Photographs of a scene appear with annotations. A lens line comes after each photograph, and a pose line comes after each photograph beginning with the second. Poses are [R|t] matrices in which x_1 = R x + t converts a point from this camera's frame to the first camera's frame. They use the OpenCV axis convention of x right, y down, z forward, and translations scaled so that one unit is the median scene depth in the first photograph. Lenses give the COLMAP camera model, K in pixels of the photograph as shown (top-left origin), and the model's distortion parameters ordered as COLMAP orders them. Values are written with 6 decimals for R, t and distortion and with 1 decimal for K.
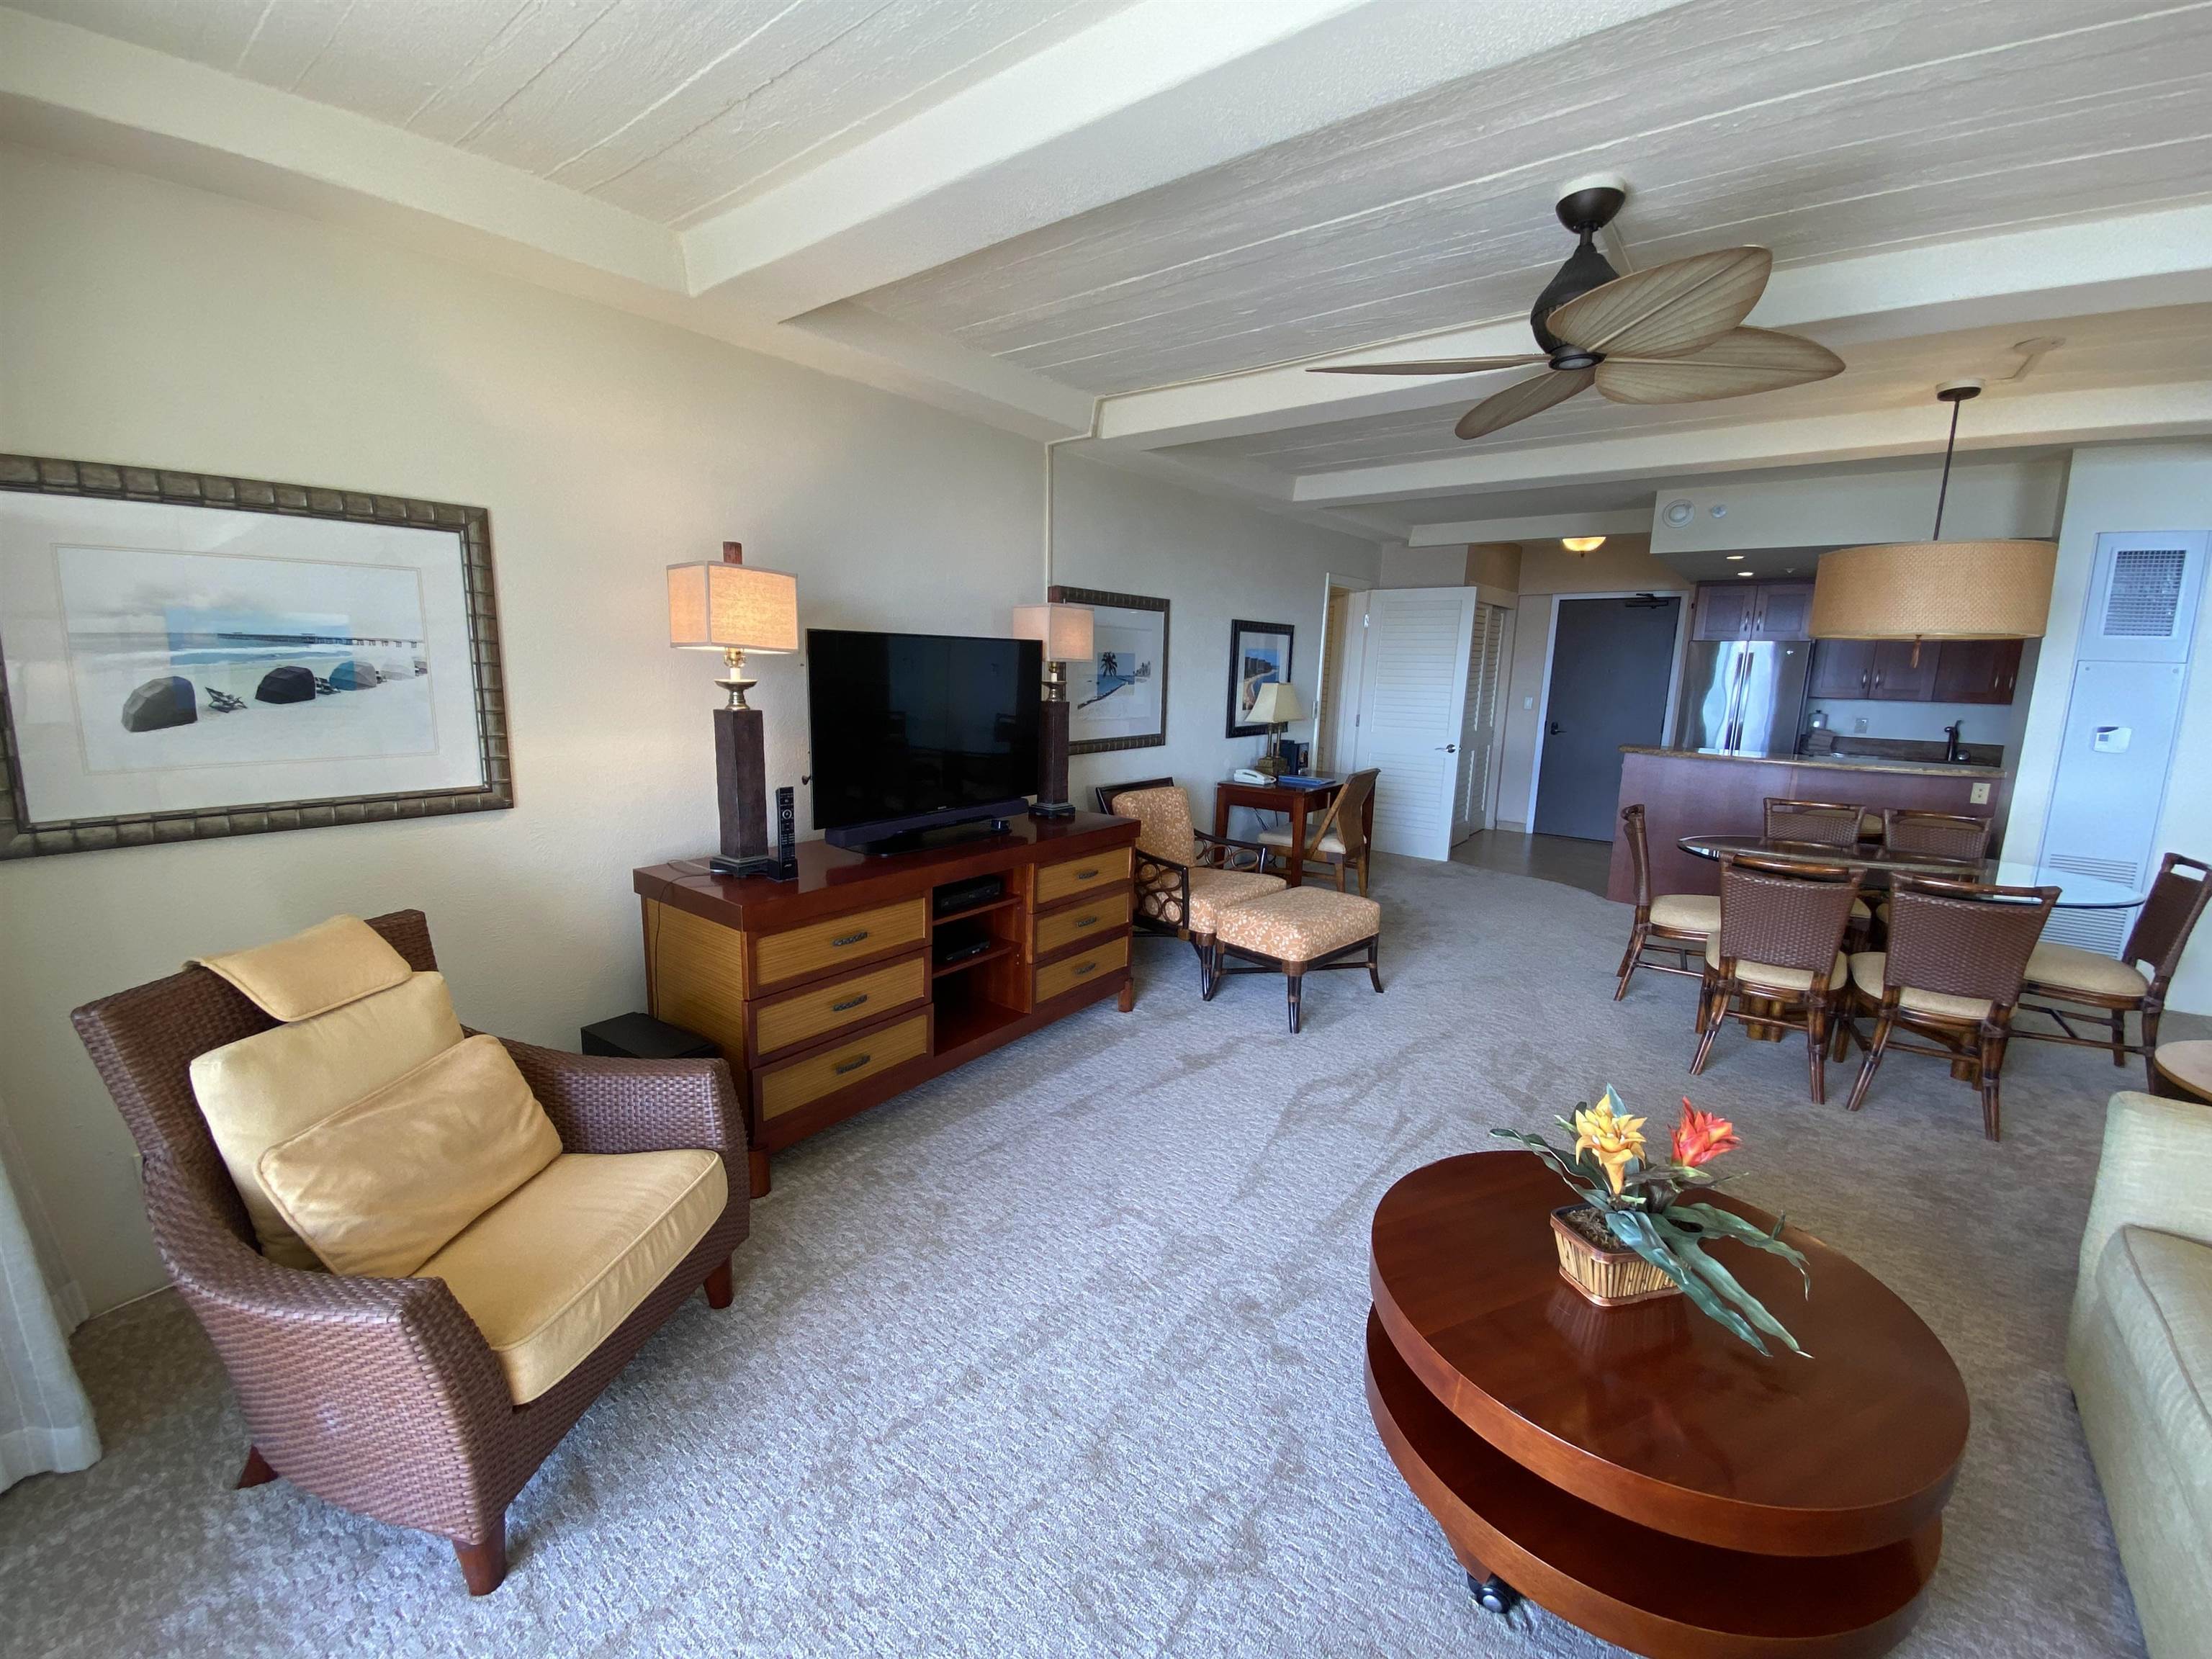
lens RADIAL K [[892.2, 0, 1101.1], [0, 892.2, 827.0], [0, 0, 1]] dist [0.033391, -0.026790]
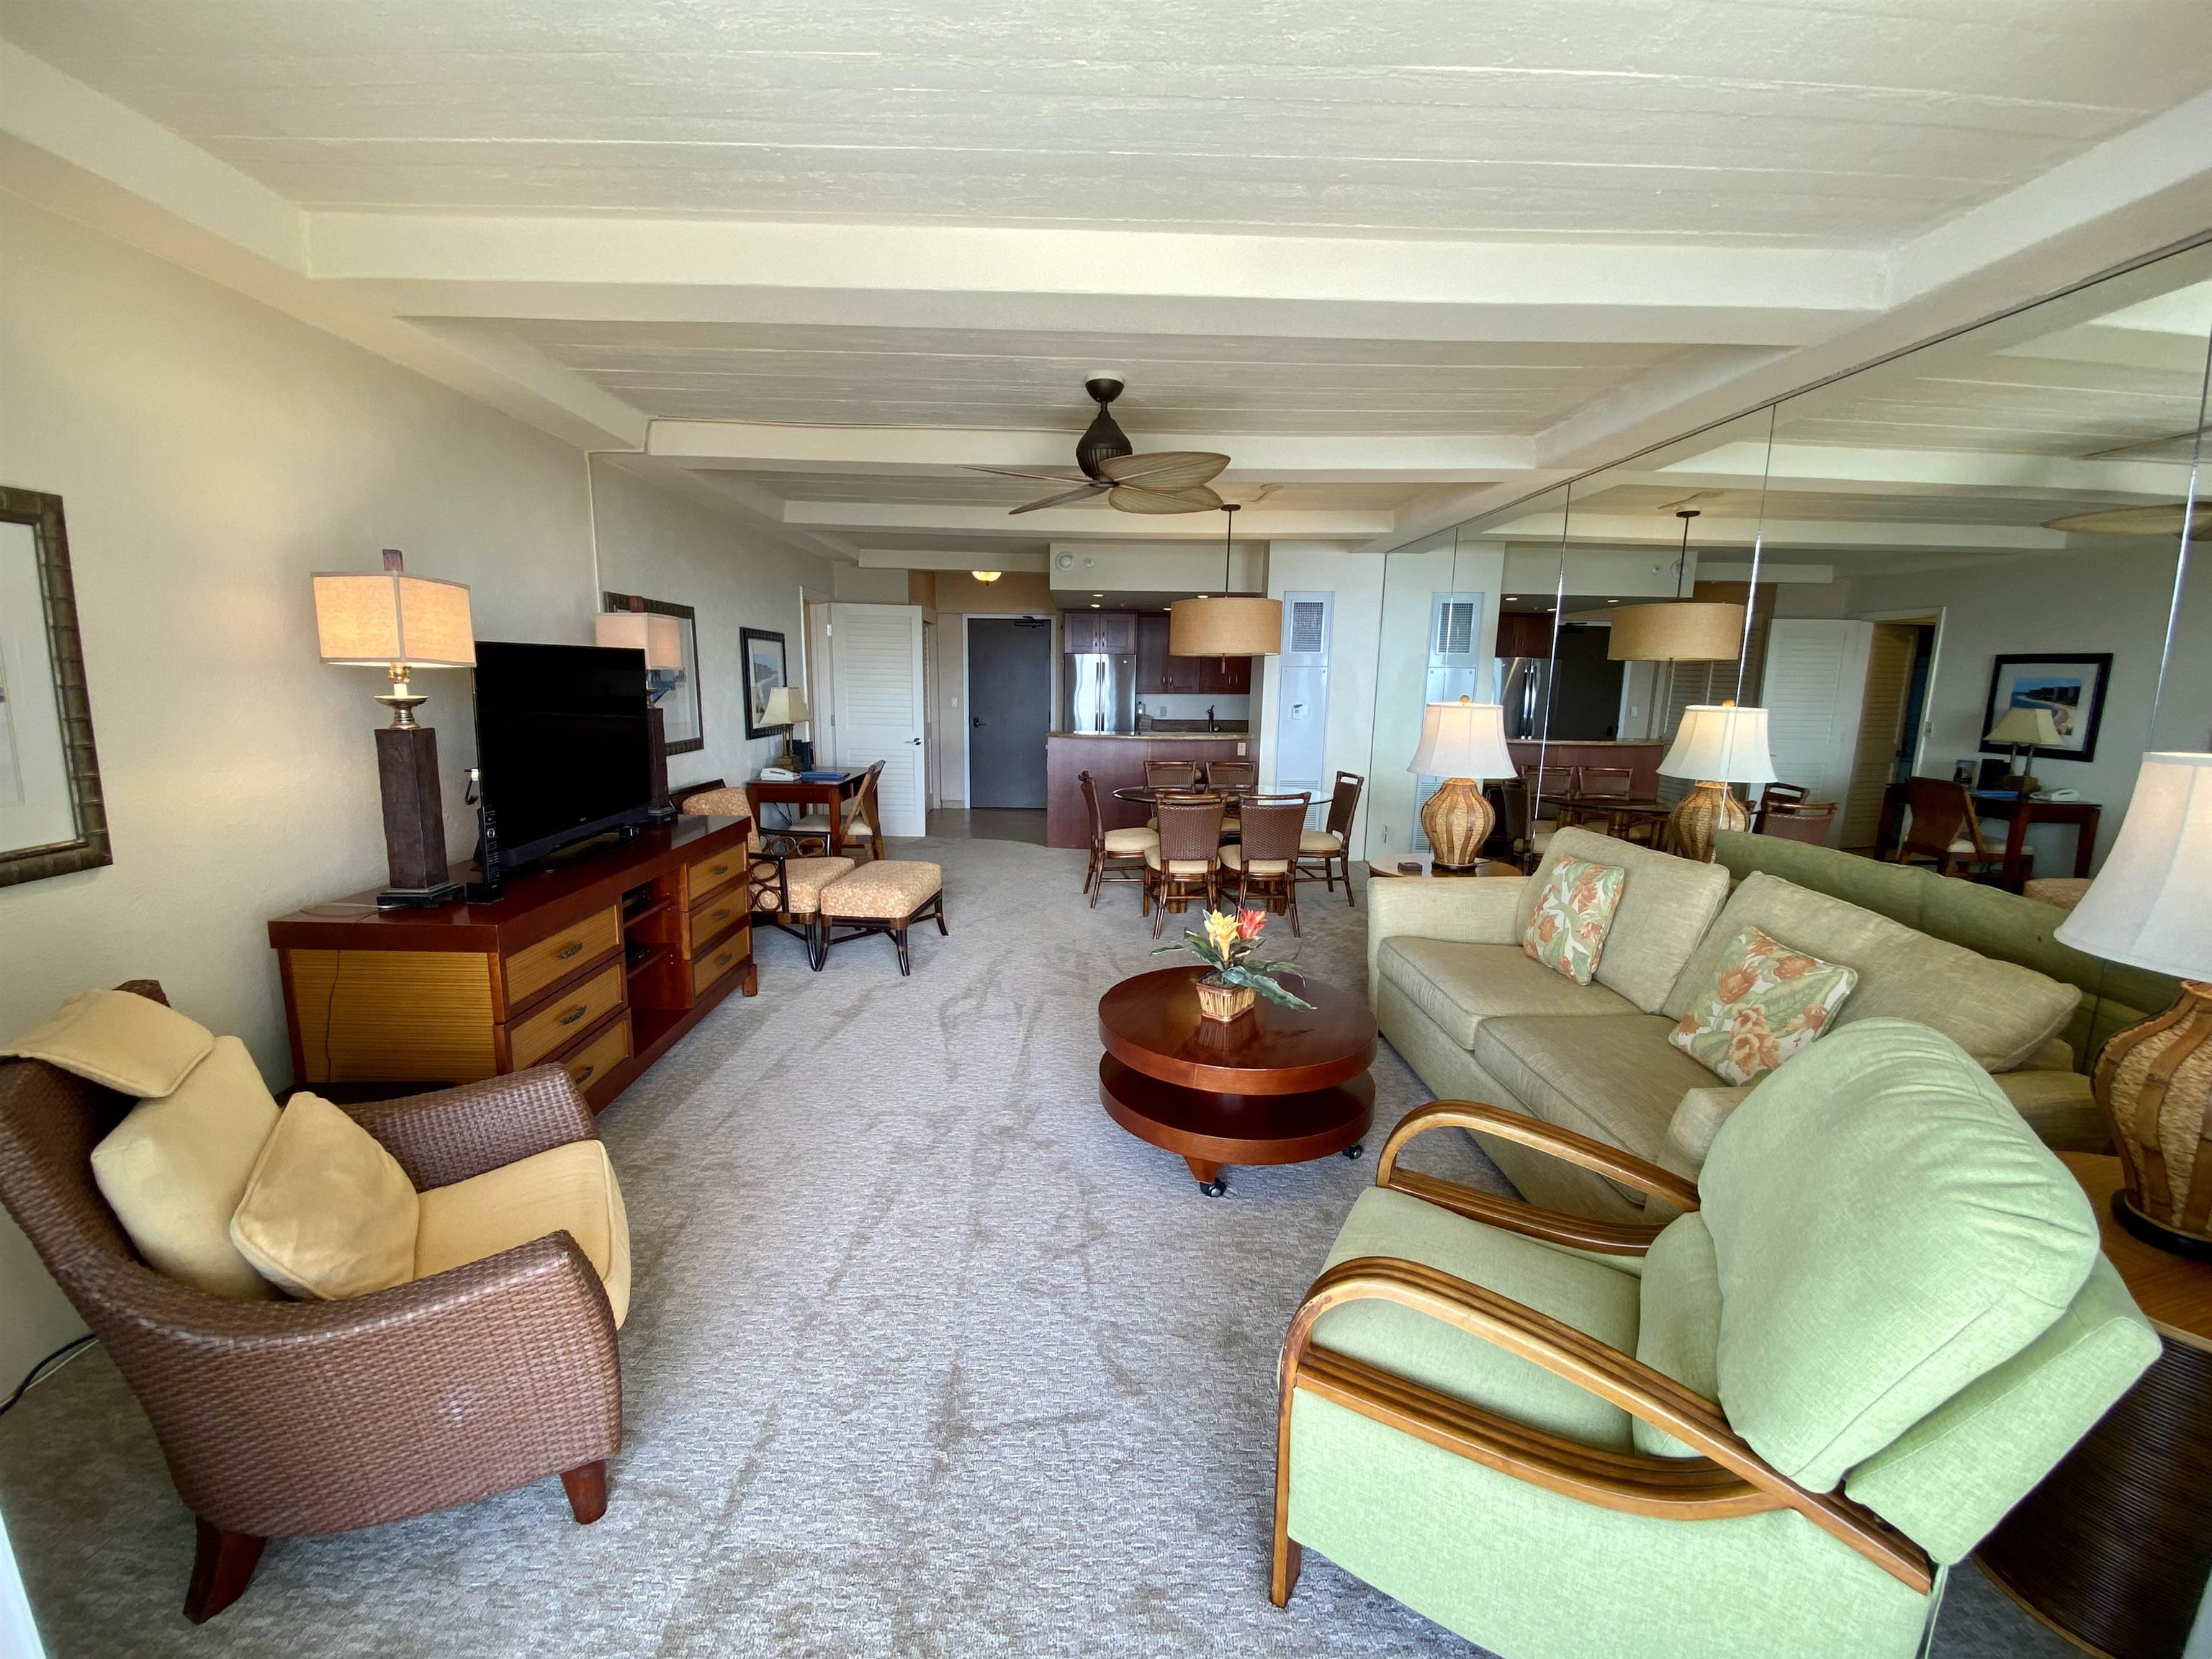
lens RADIAL K [[885.8, 0, 1096.6], [0, 885.8, 827.3], [0, 0, 1]] dist [0.036049, -0.028557]
pose [[0.774750, -0.115811, 0.621571, -0.290690], [0.115832, 0.992441, 0.040535, 0.010273], [-0.621567, 0.040594, 0.782308, -0.107637]]
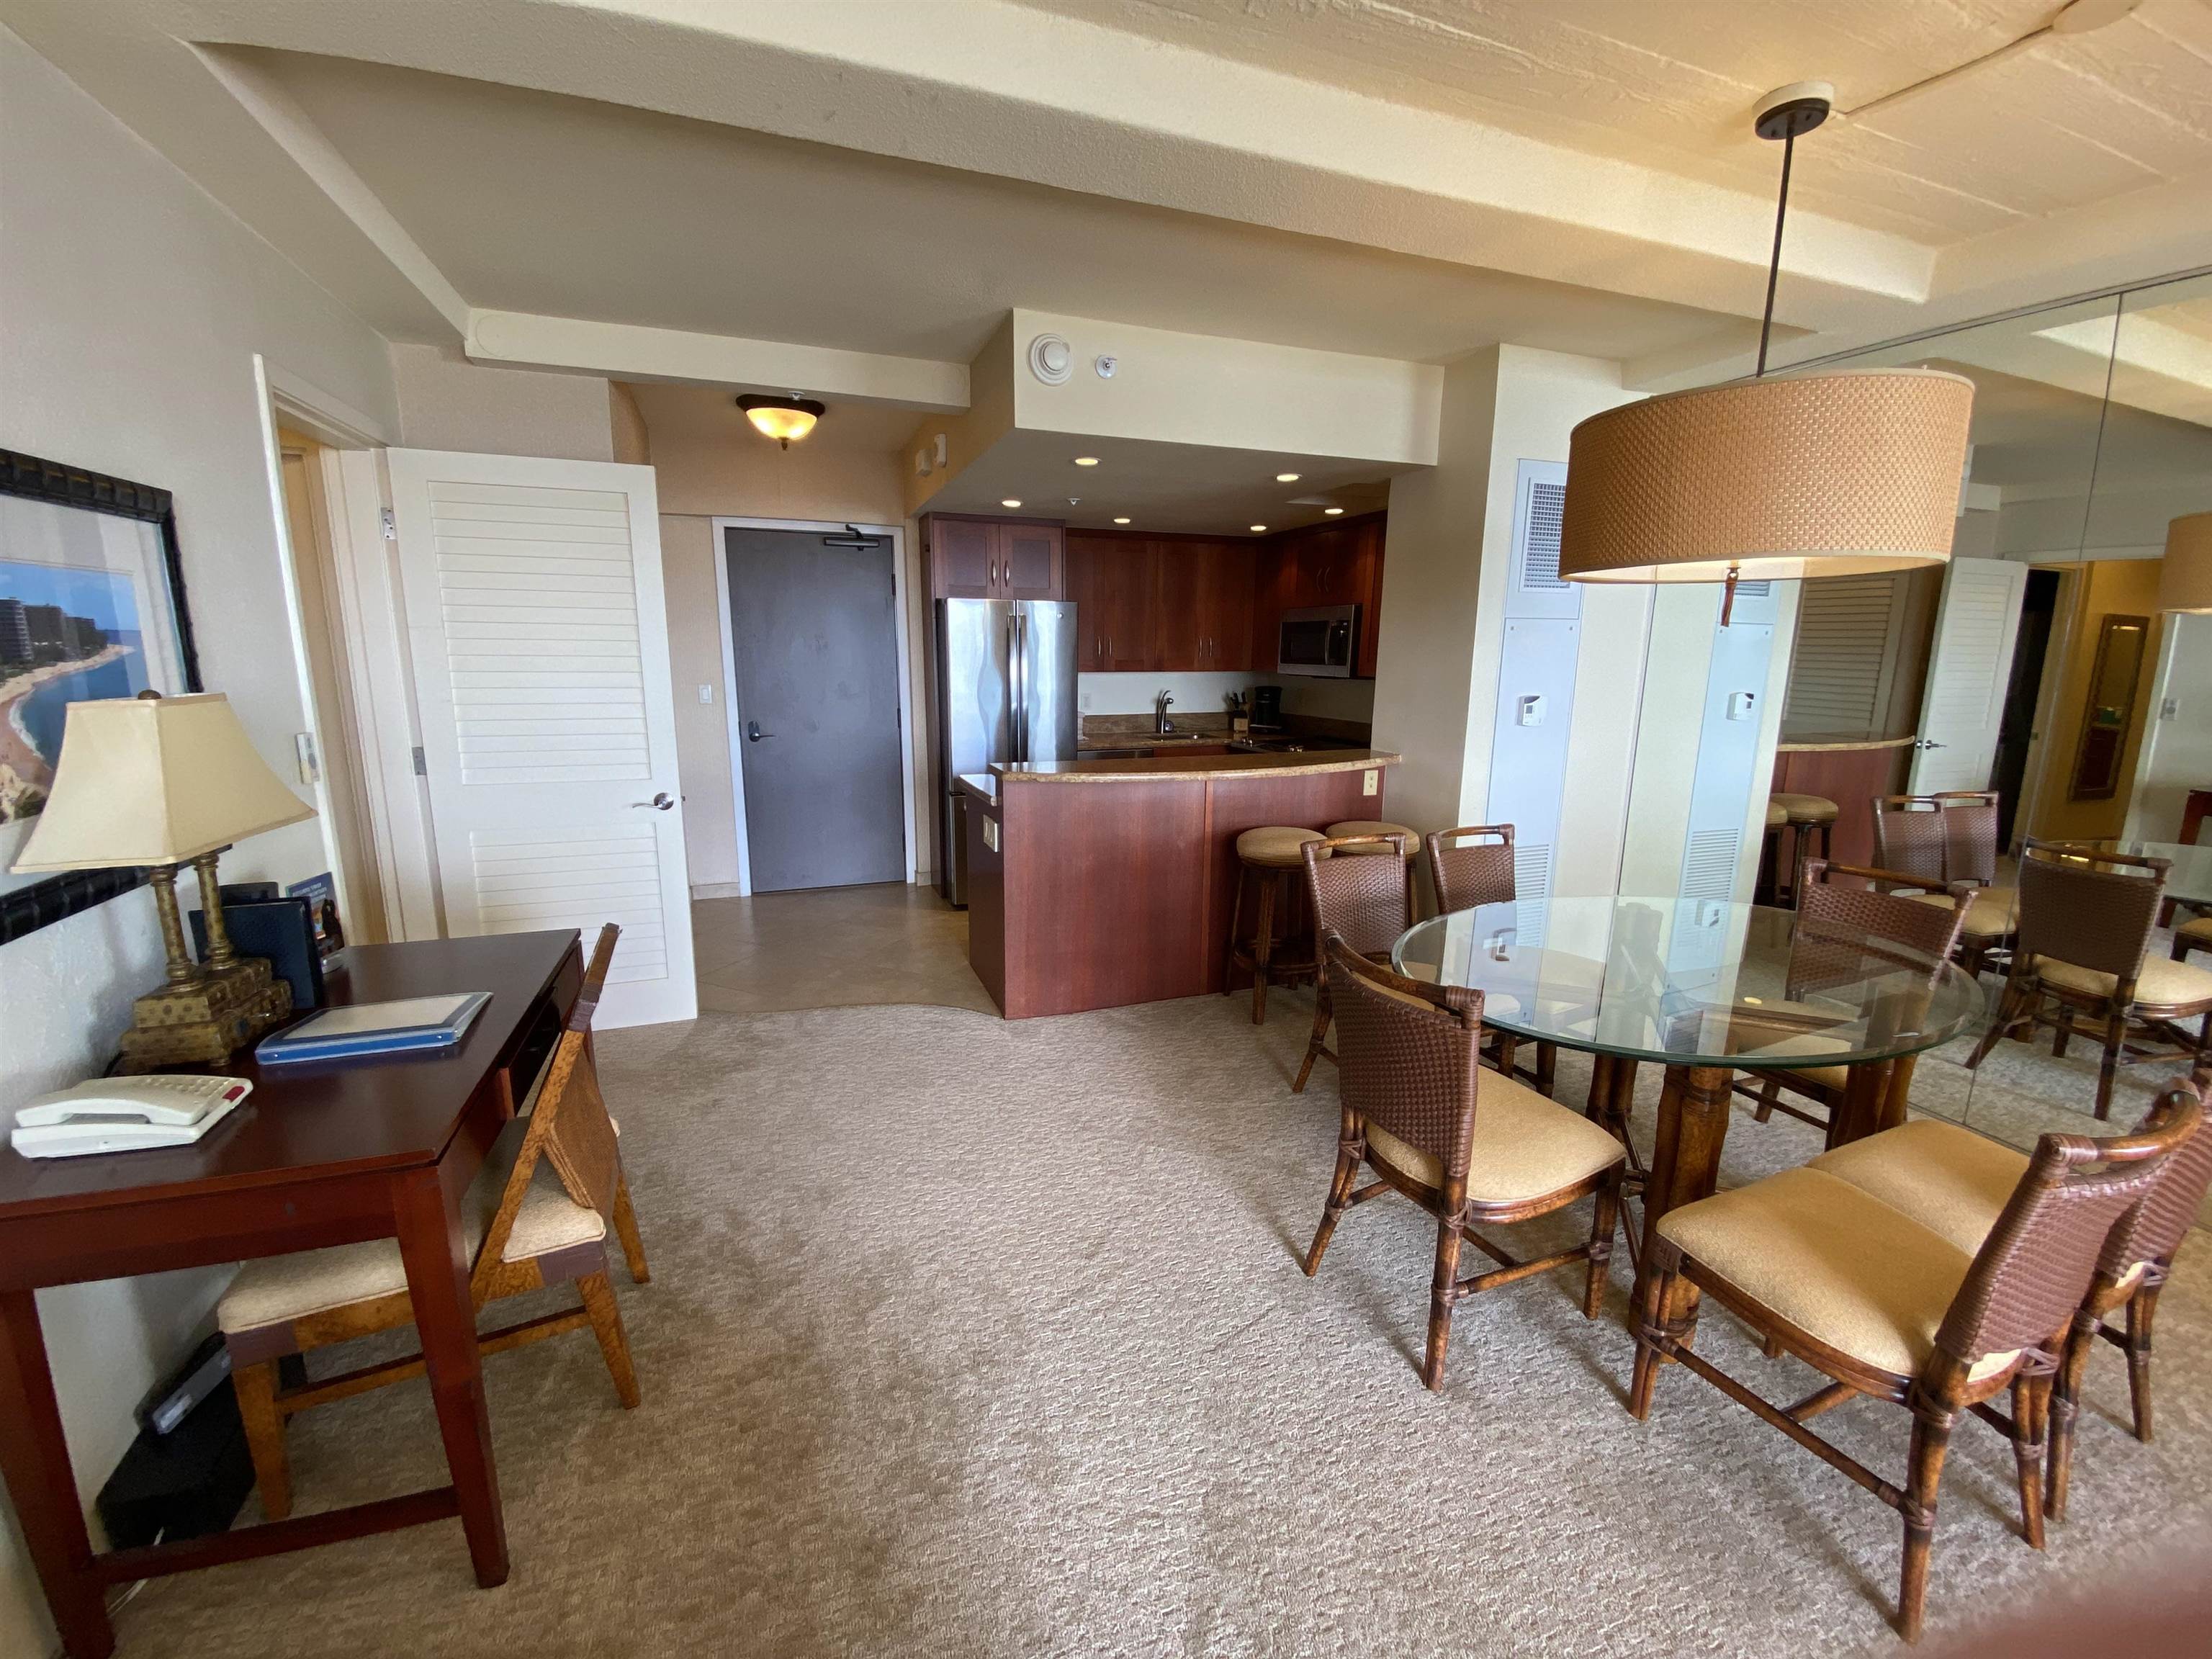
lens RADIAL K [[895.2, 0, 1091.9], [0, 895.2, 827.5], [0, 0, 1]] dist [0.031616, -0.026655]
pose [[0.523193, -0.183834, 0.832150, 0.170556], [0.157294, 0.980511, 0.117715, -0.162306], [-0.837572, 0.069304, 0.541913, 0.924287]]
